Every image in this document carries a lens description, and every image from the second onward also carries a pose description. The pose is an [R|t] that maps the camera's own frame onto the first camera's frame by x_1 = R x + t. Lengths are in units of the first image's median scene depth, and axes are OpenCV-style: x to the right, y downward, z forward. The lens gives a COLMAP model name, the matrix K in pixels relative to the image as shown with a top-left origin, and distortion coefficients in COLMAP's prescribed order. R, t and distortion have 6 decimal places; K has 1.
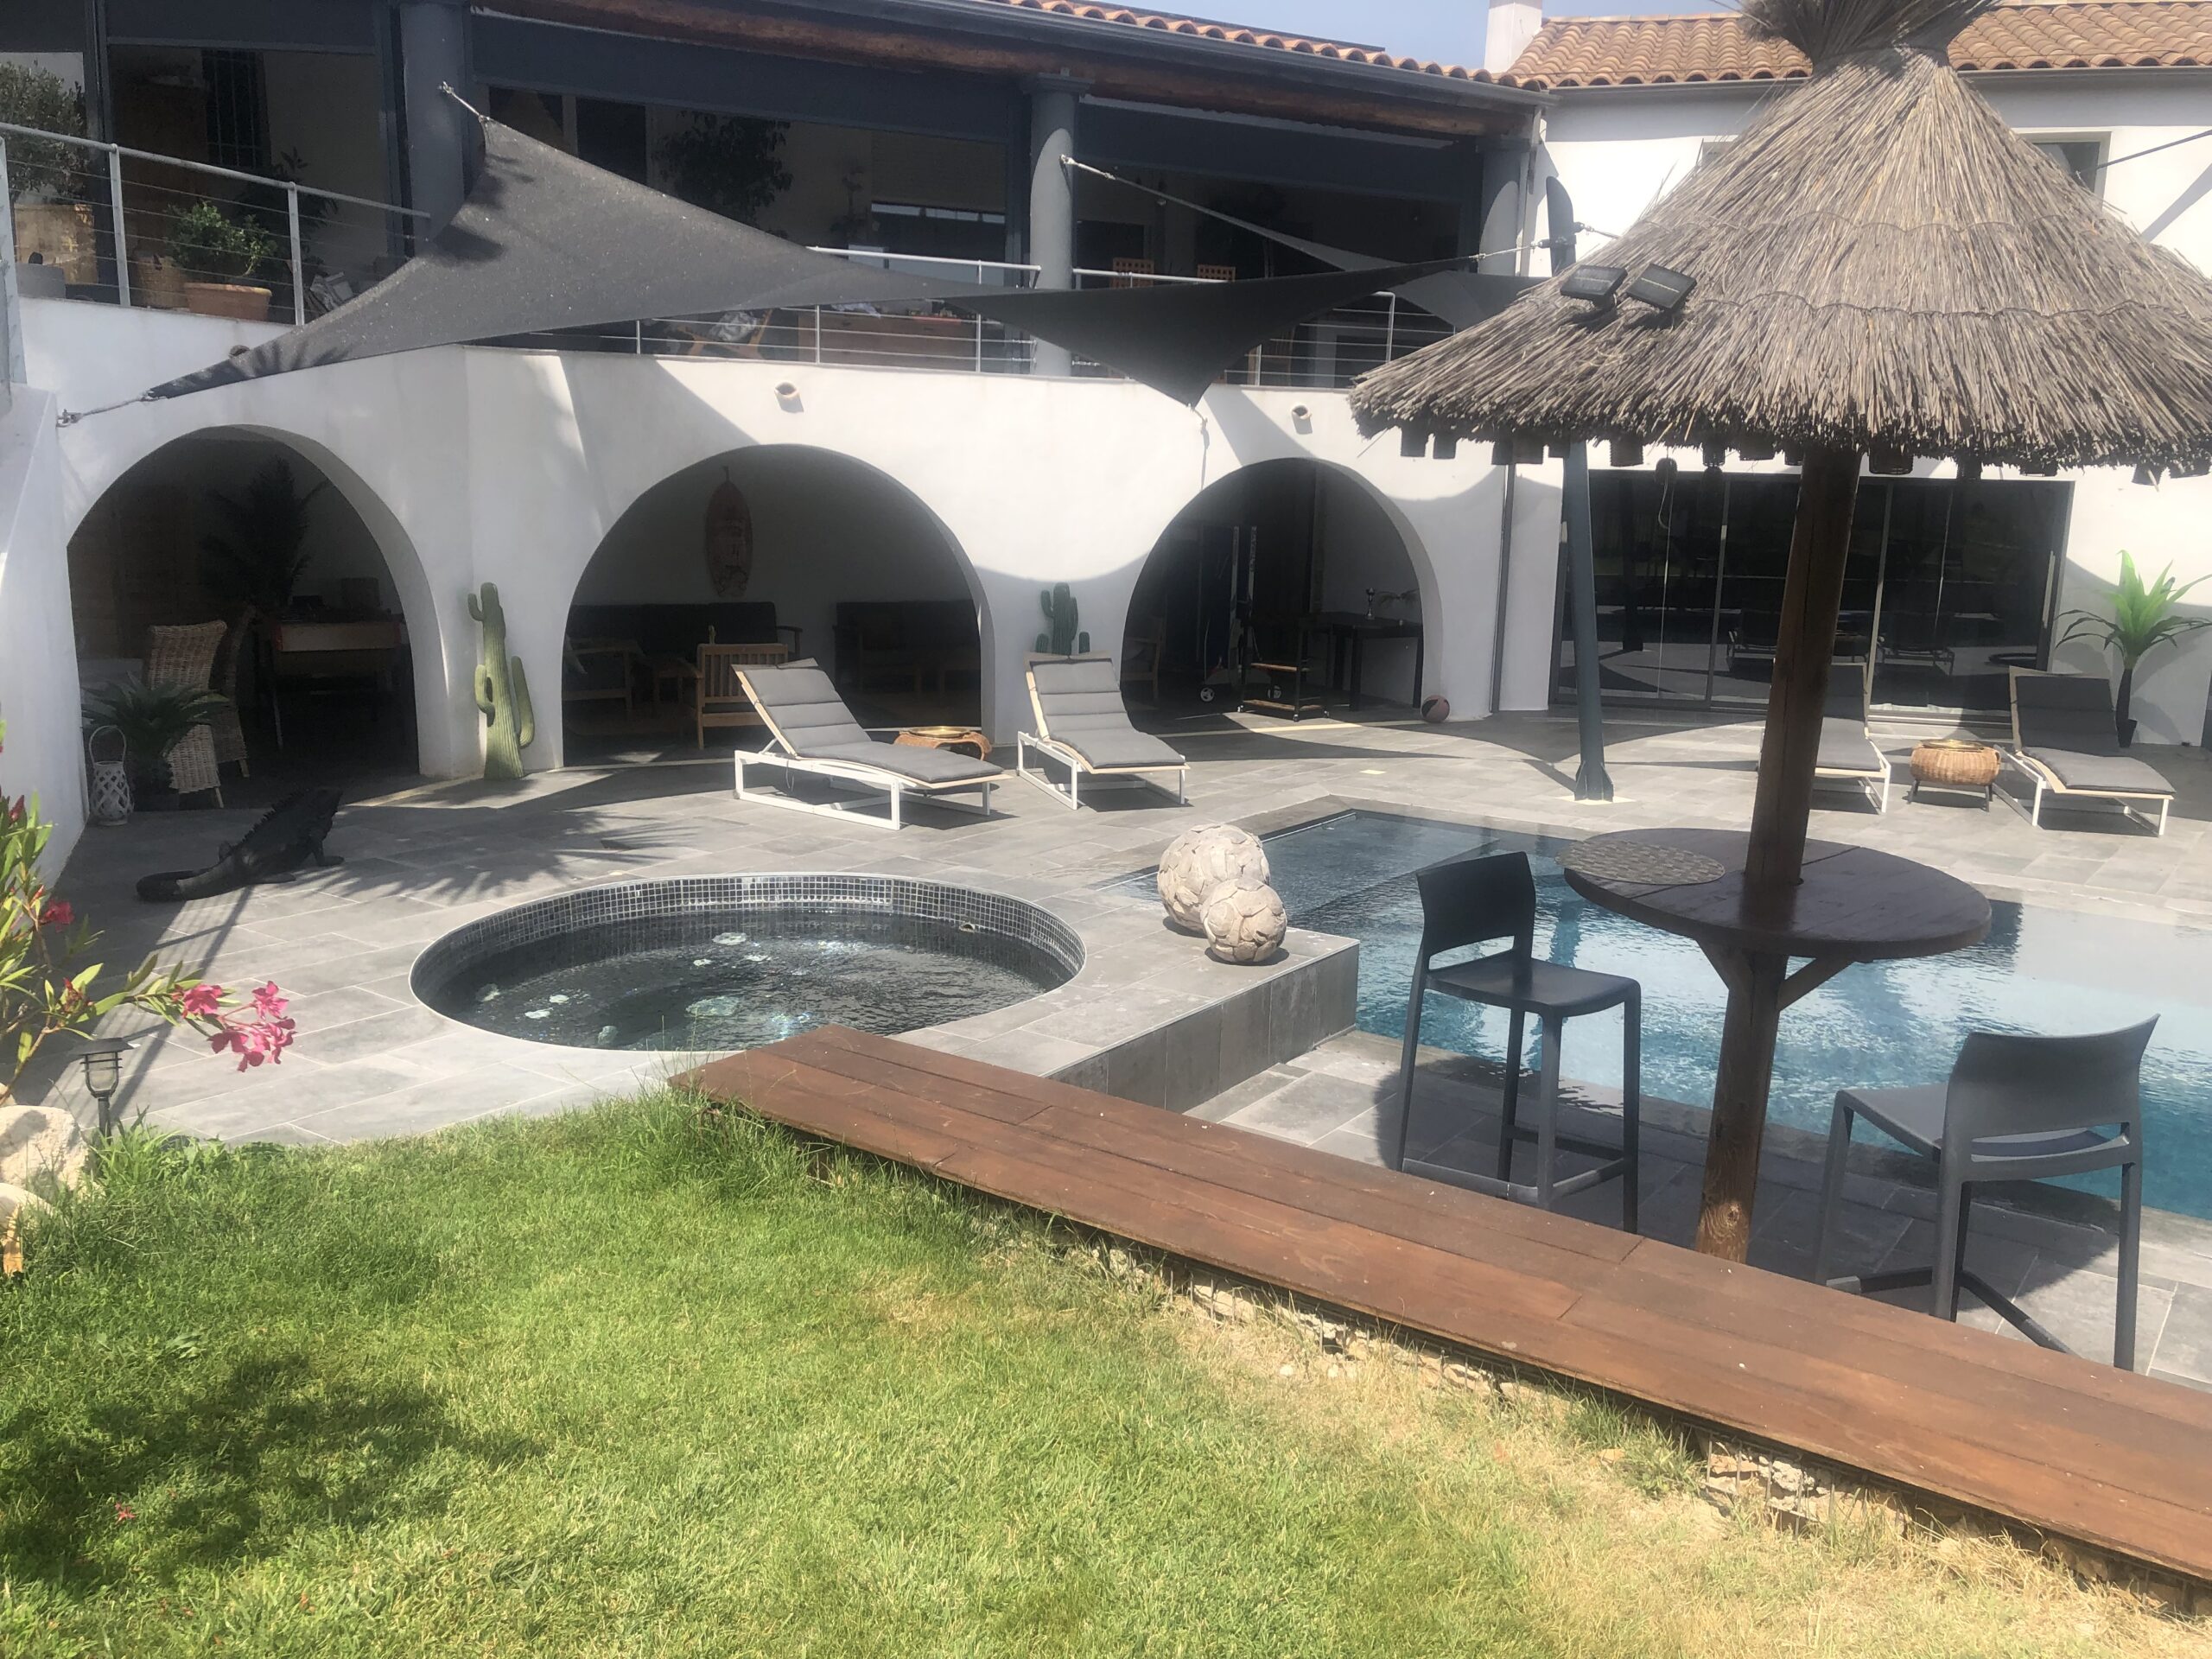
lens RADIAL K [[1807.2, 0, 1106.0], [0, 1807.2, 829.5], [0, 0, 1]] dist [0.052031, -0.100362]
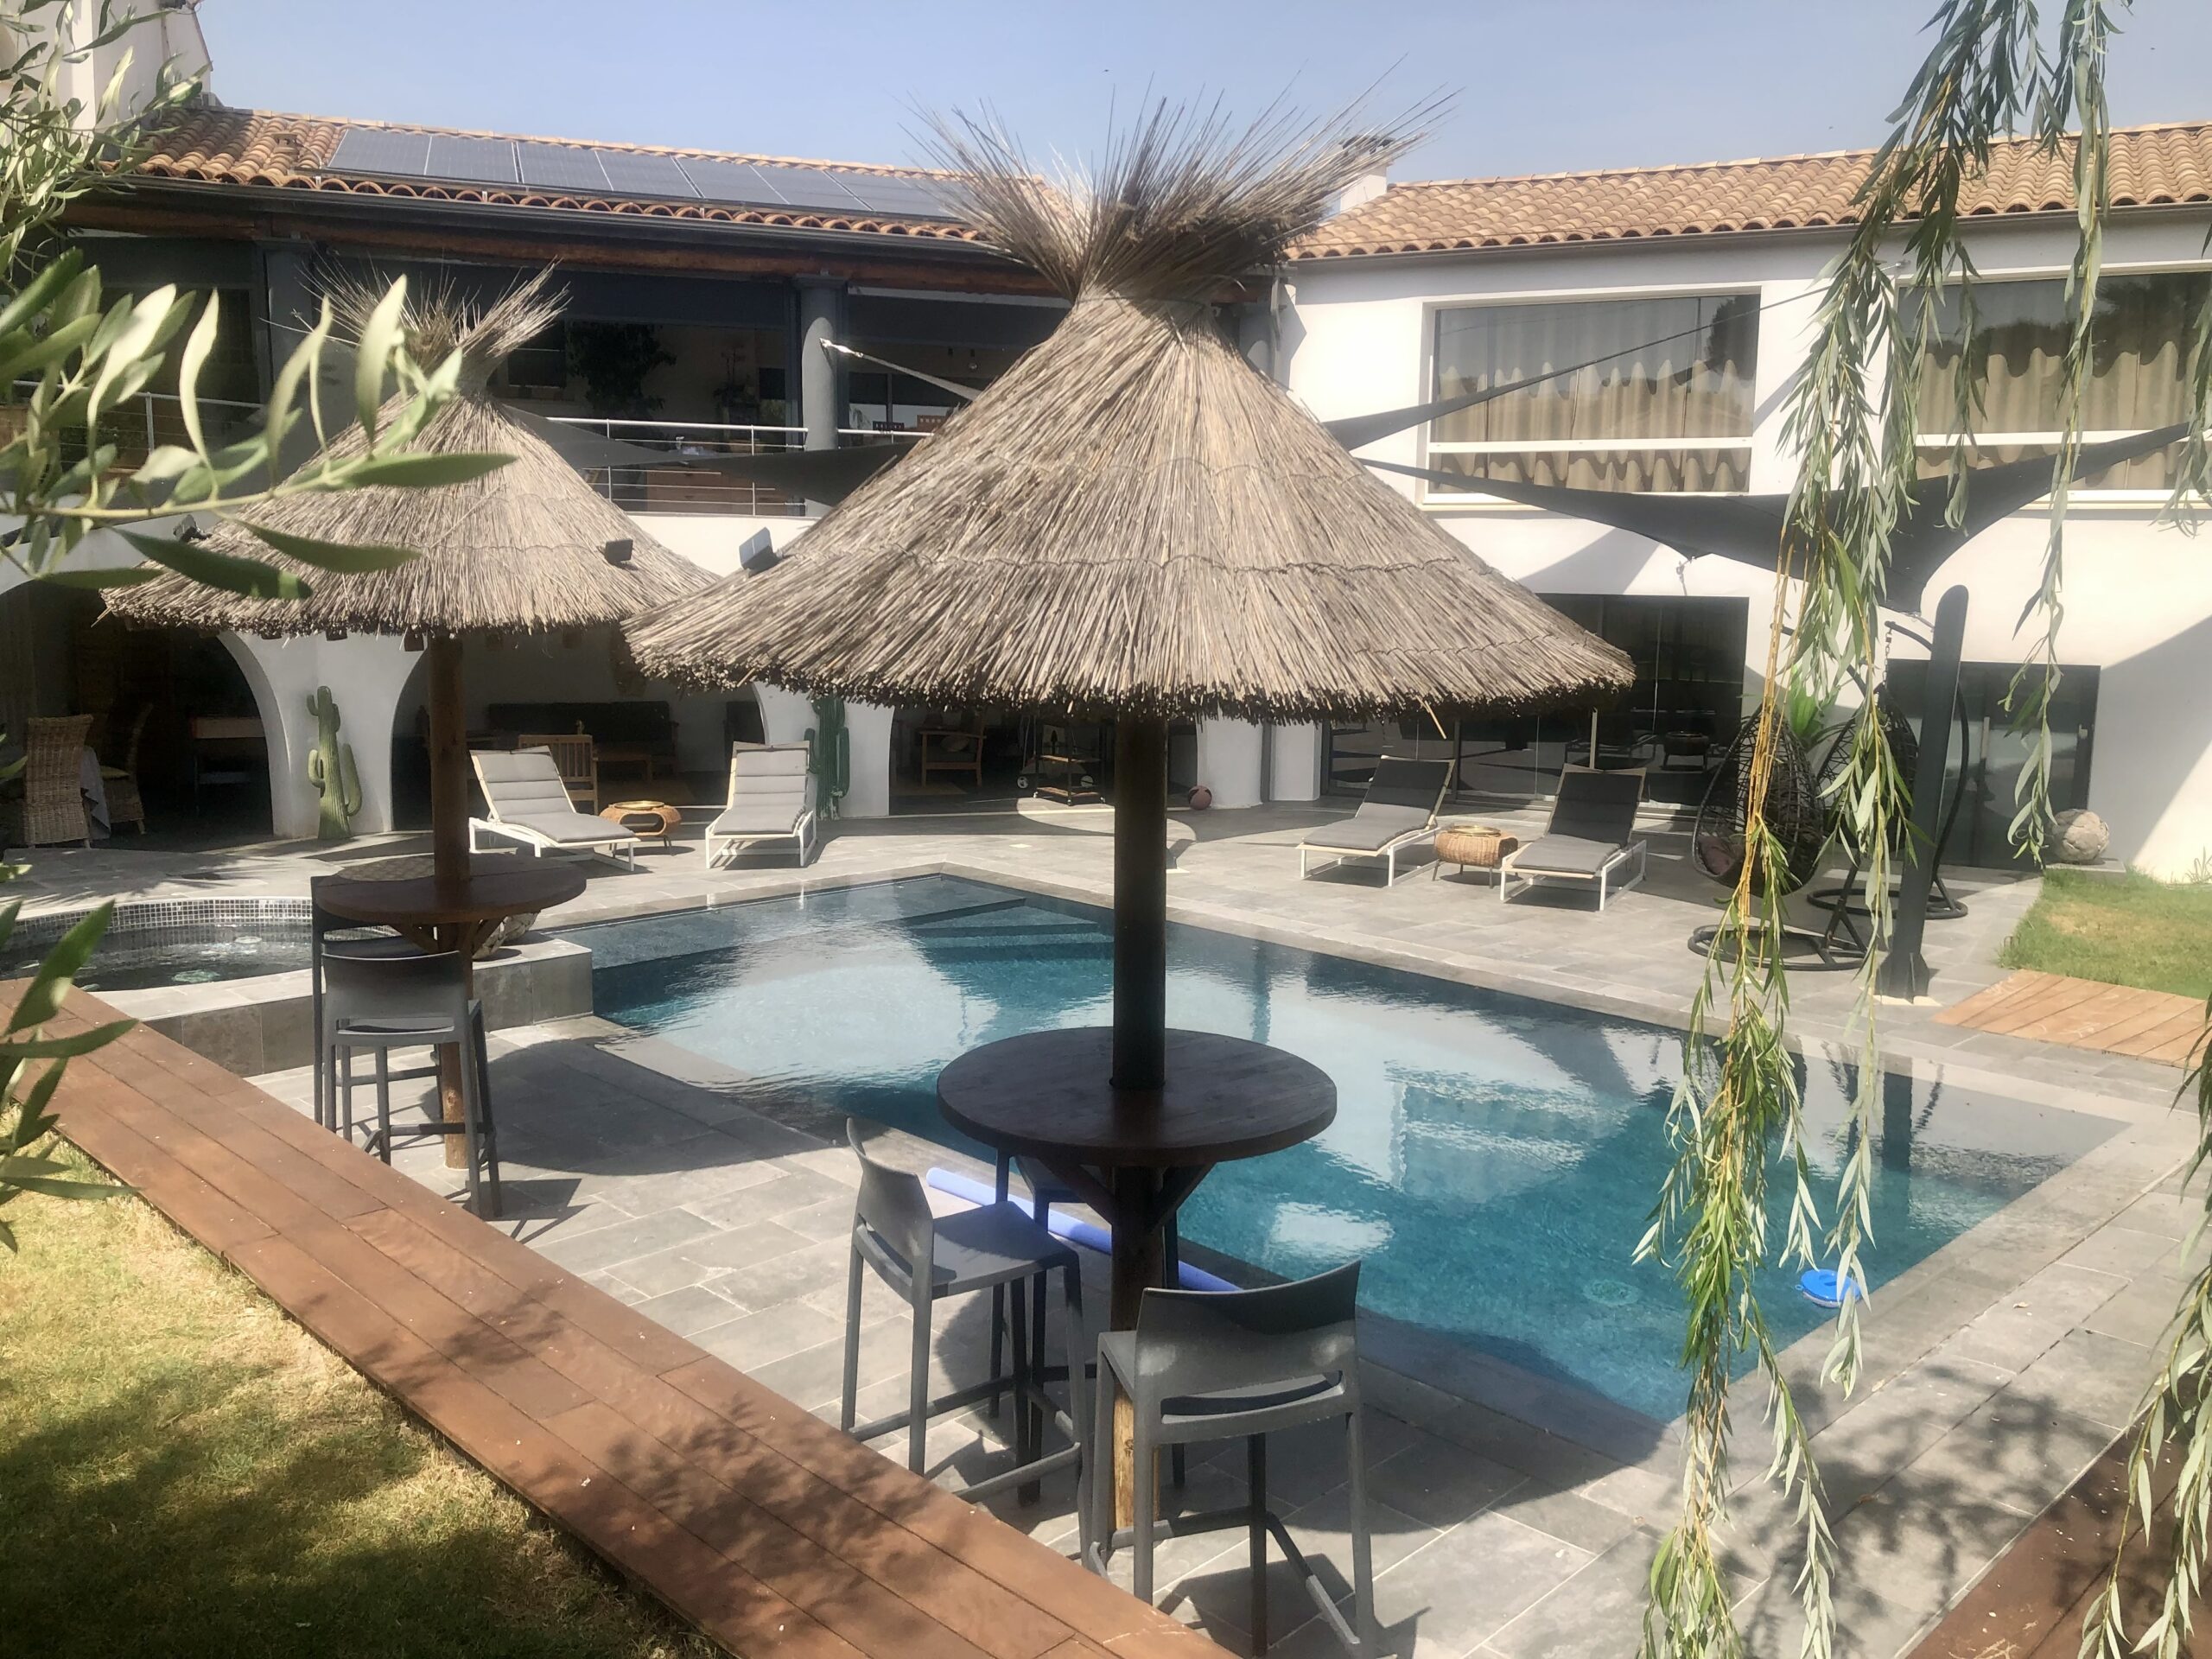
lens RADIAL K [[1807.2, 0, 1106.0], [0, 1807.2, 829.5], [0, 0, 1]] dist [0.052031, -0.100362]
pose [[0.985049, 0.017097, -0.171423, 0.386508], [-0.026116, 0.998383, -0.050495, 0.014881], [0.170282, 0.054217, 0.983903, -0.151777]]
